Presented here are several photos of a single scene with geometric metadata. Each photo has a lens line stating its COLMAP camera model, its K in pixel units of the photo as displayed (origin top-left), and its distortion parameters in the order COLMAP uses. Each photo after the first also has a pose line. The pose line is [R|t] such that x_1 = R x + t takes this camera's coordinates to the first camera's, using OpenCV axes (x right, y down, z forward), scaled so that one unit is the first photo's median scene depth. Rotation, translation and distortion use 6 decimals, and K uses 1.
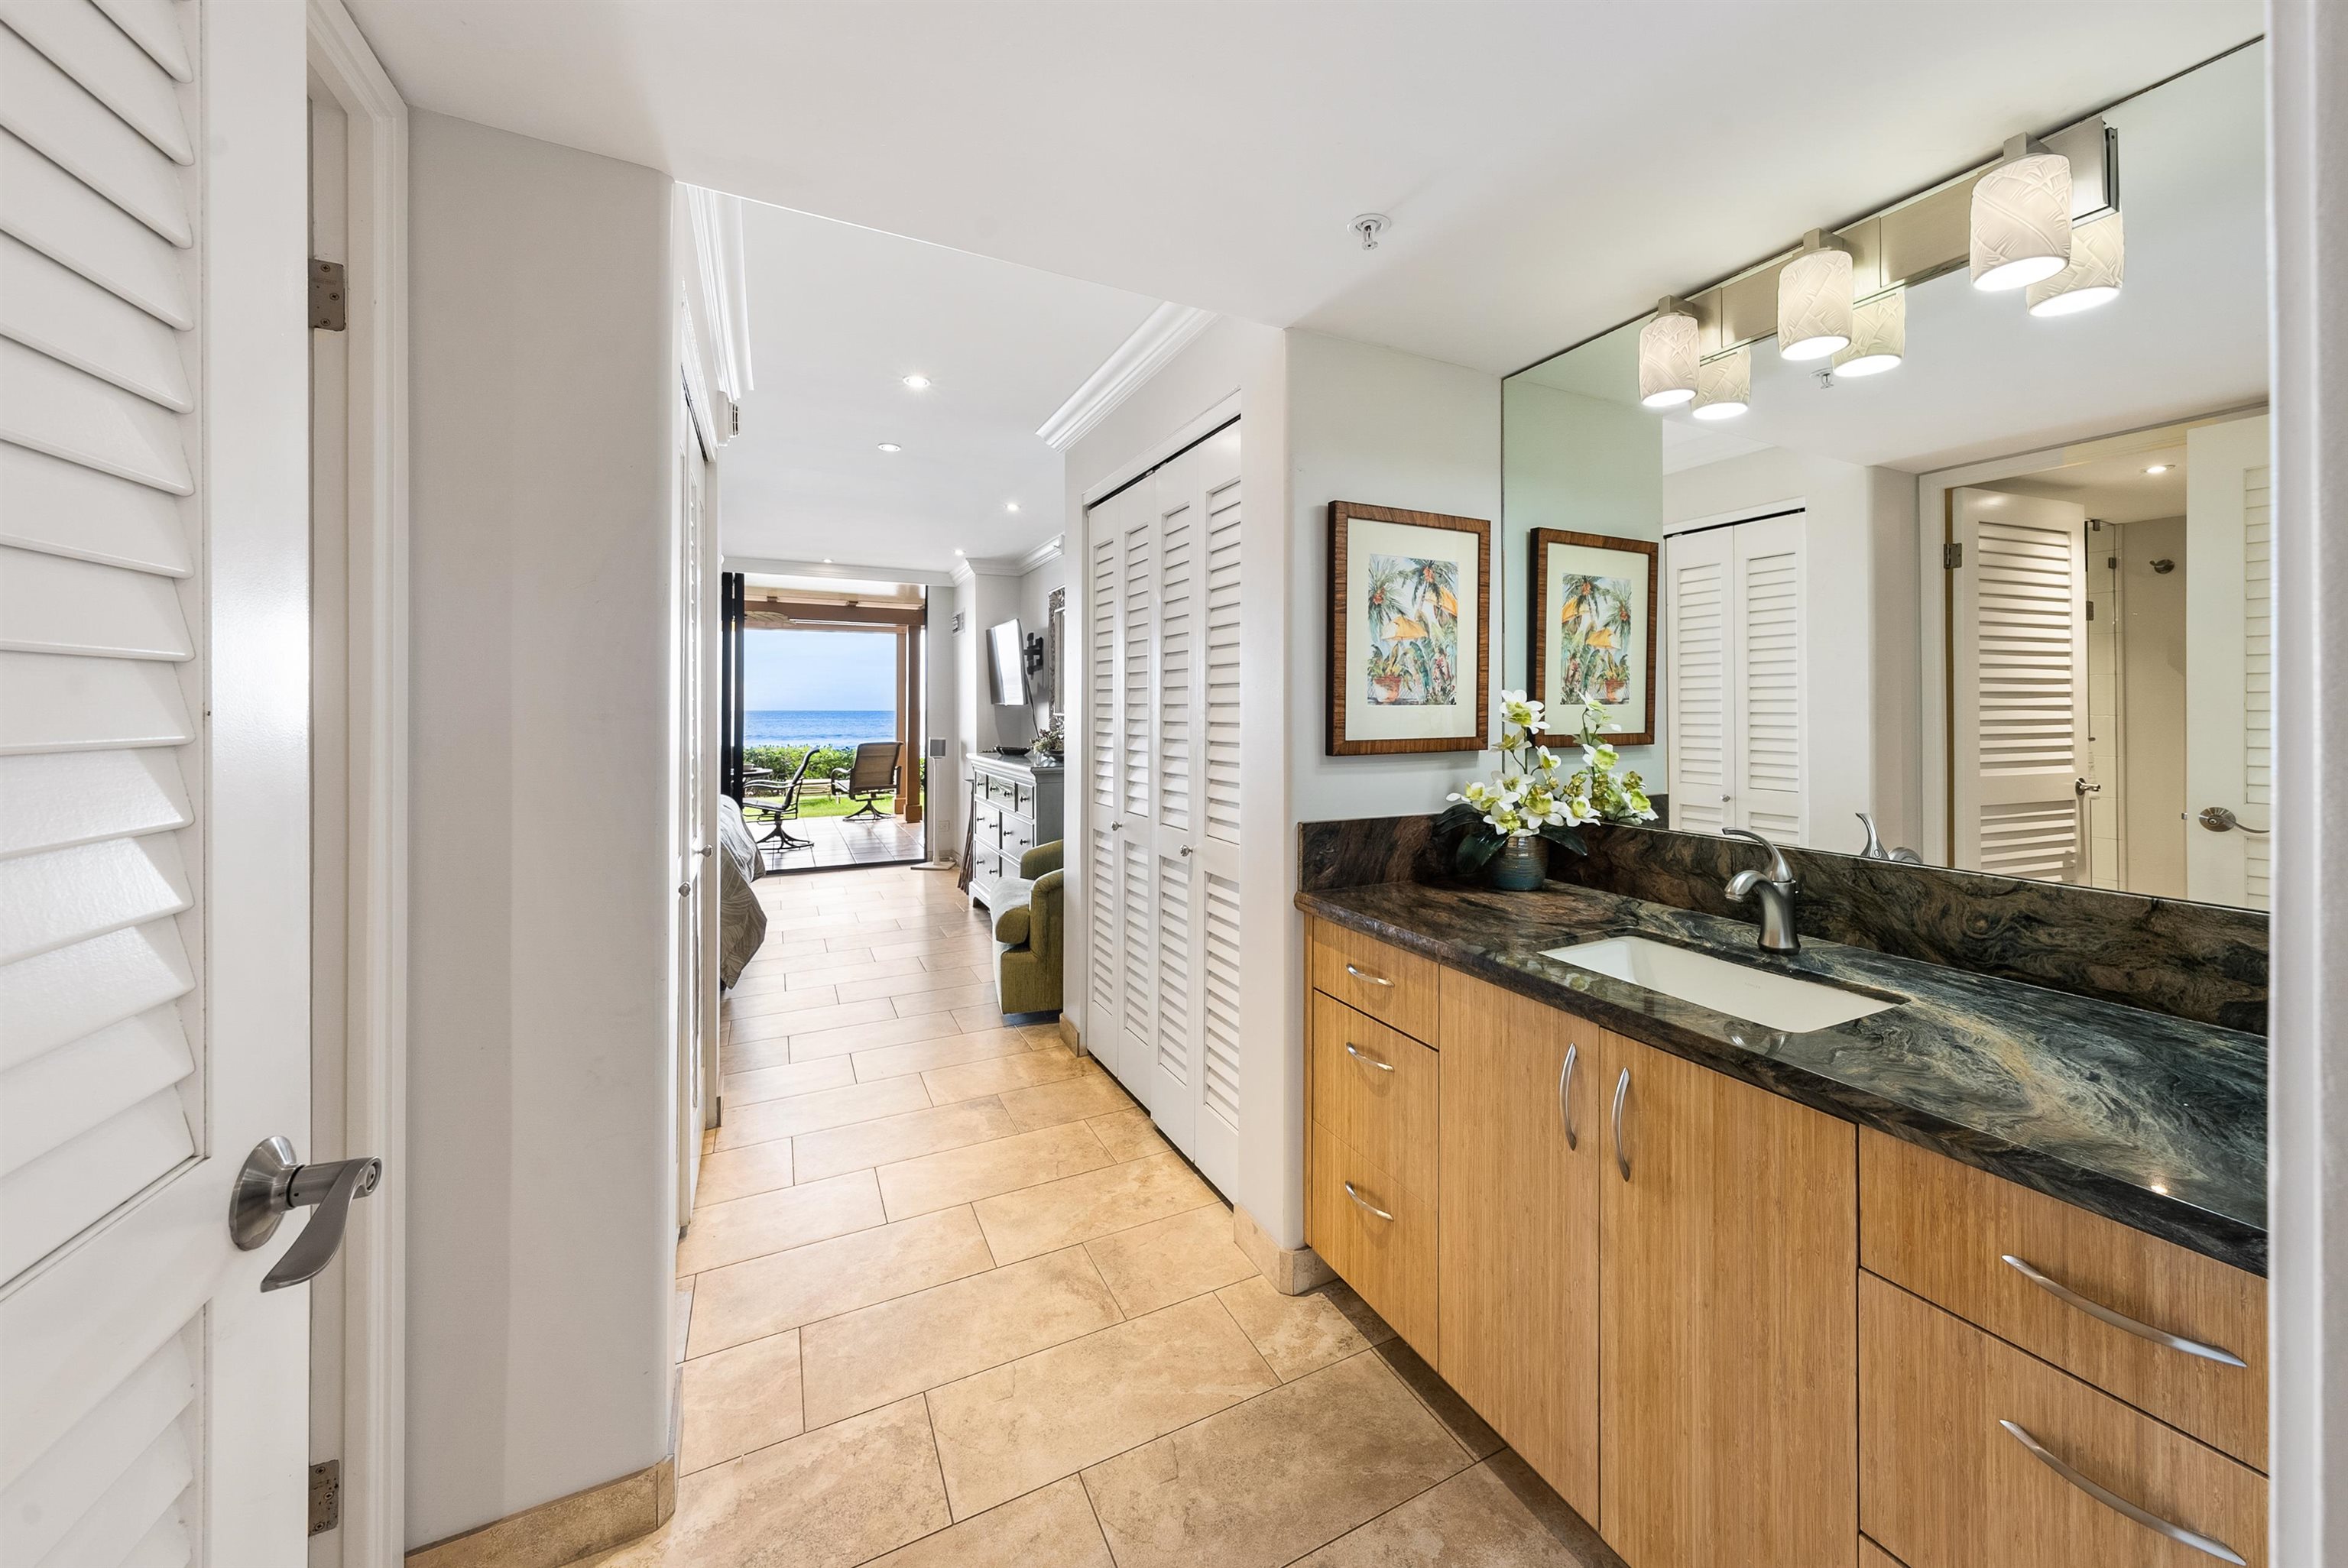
lens RADIAL K [[877.9, 0, 1256.9], [0, 877.9, 703.4], [0, 0, 1]] dist [-0.001873, -0.000116]
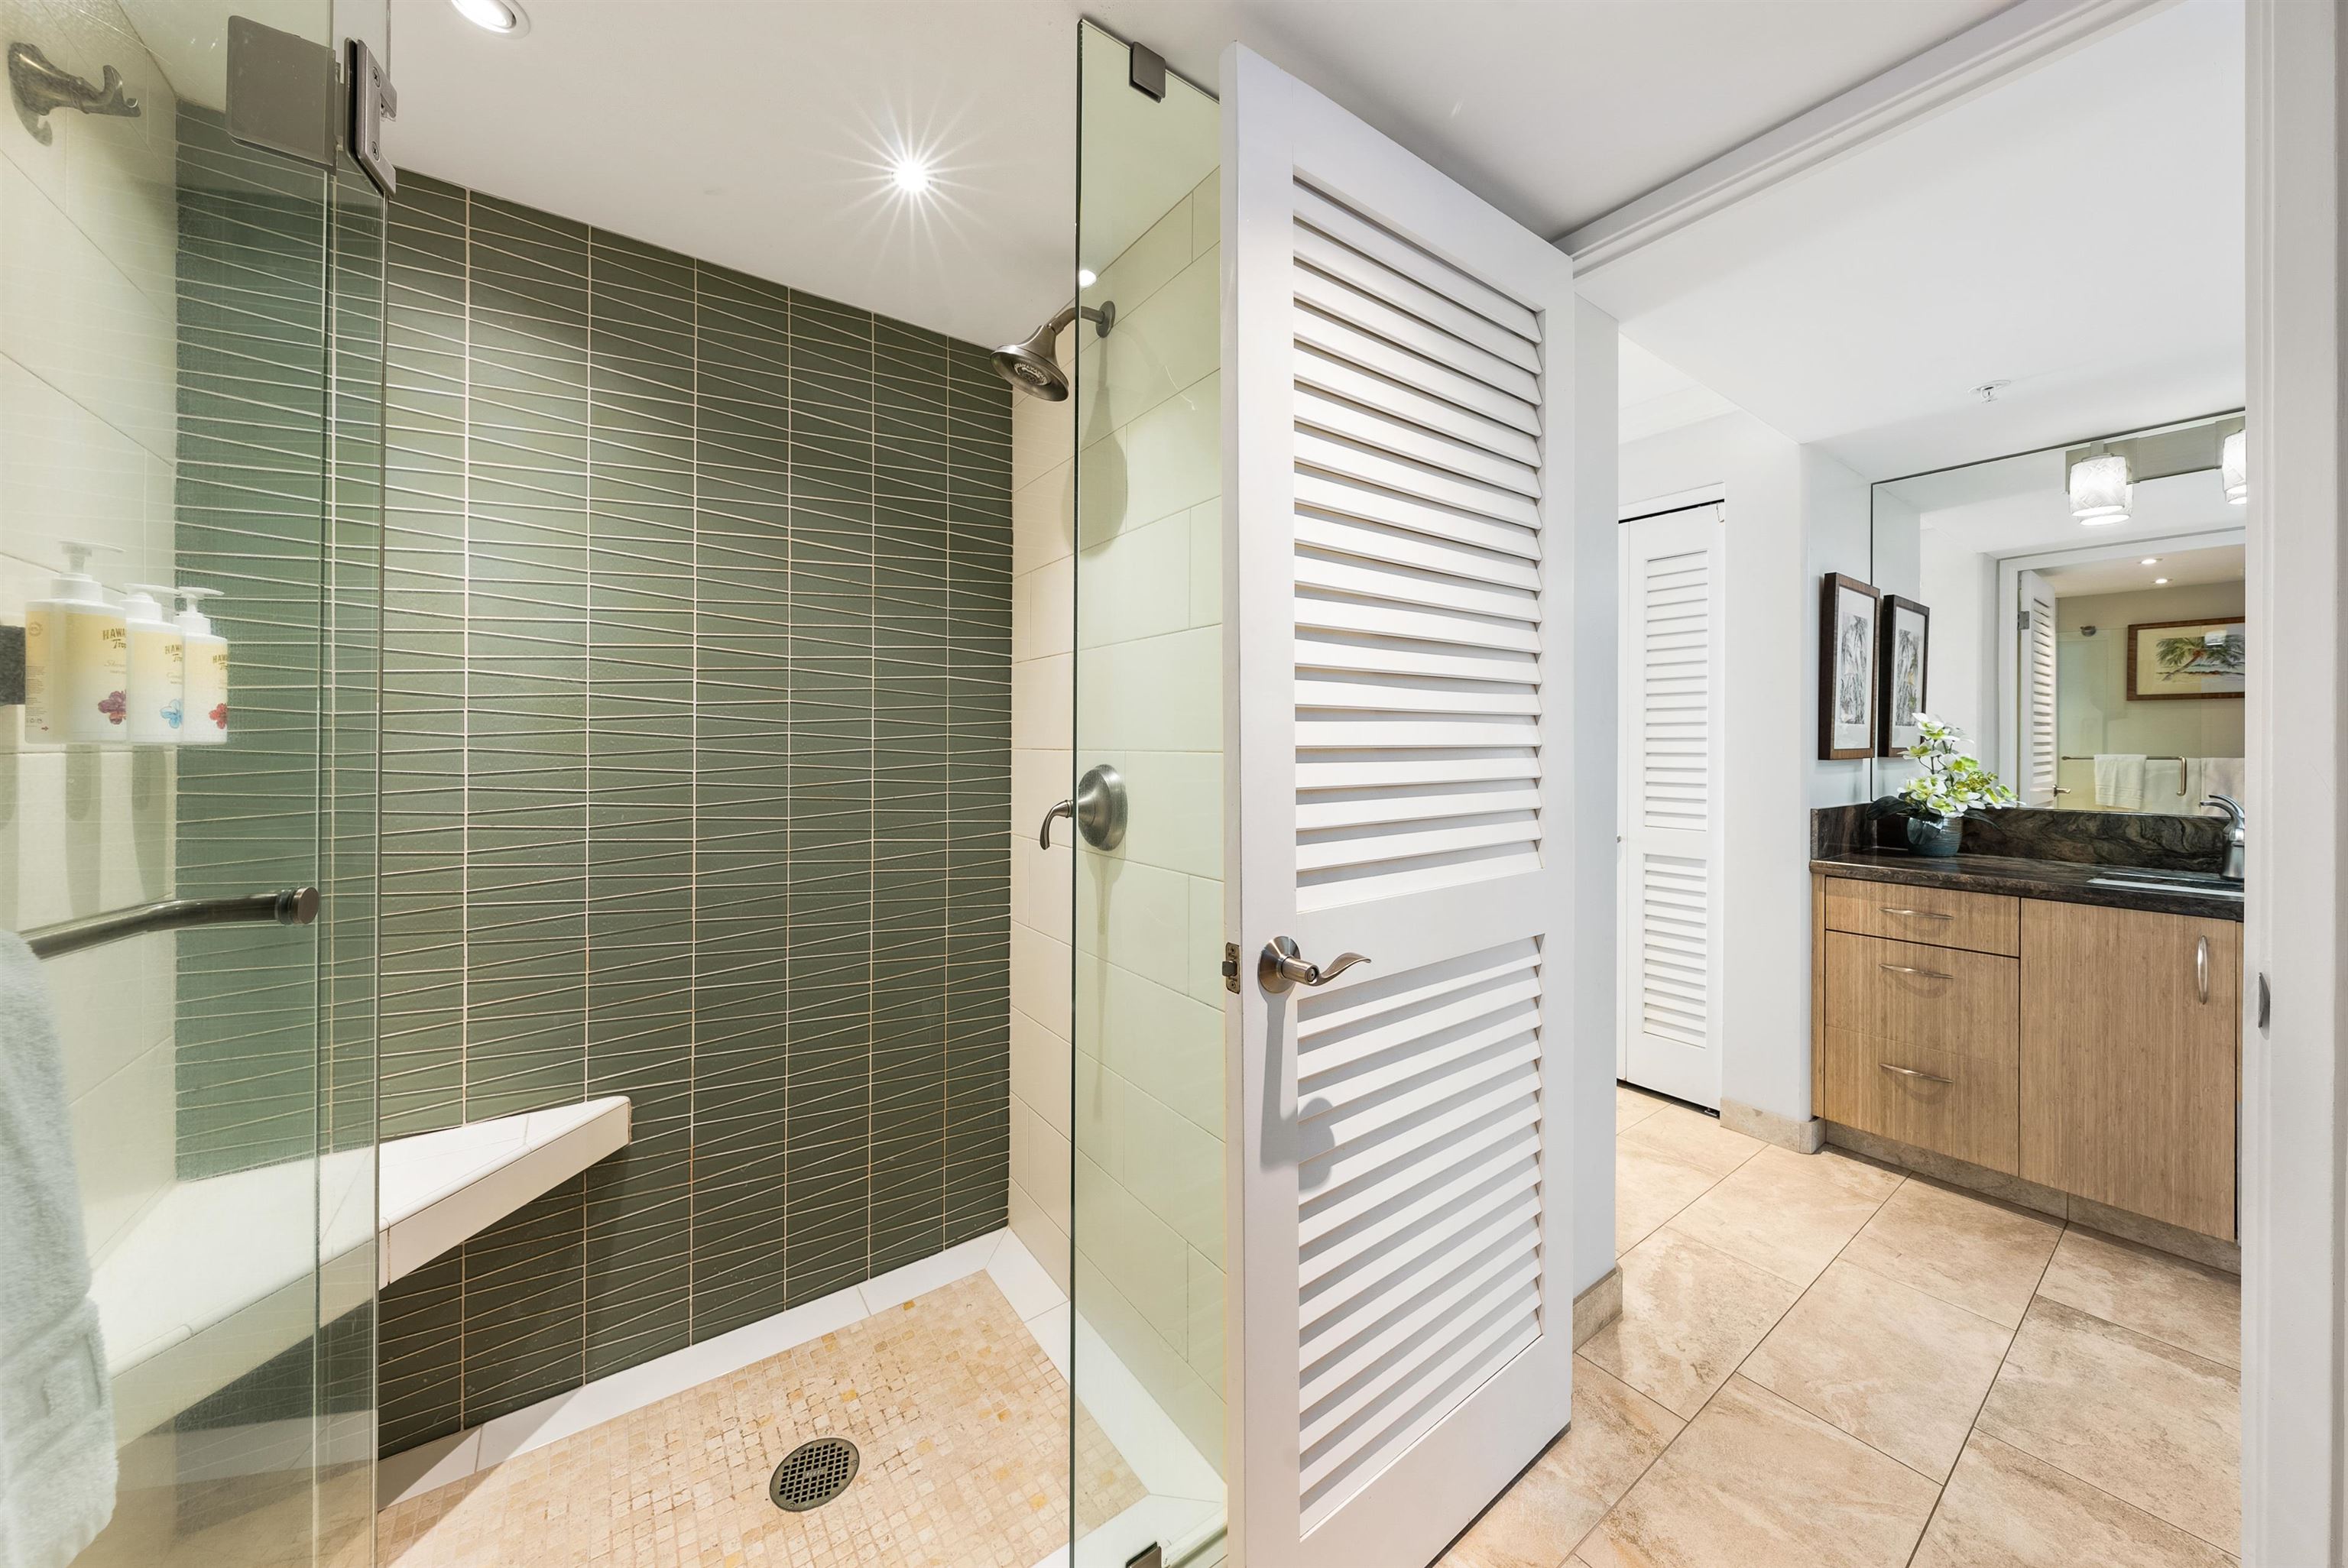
lens RADIAL K [[807.9, 0, 1195.8], [0, 807.9, 752.1], [0, 0, 1]] dist [-0.001386, -0.000060]
pose [[0.991416, -0.001866, 0.130735, -1.240203], [0.000243, 0.999923, 0.012425, 0.036456], [-0.130748, -0.012286, 0.991340, -0.133612]]
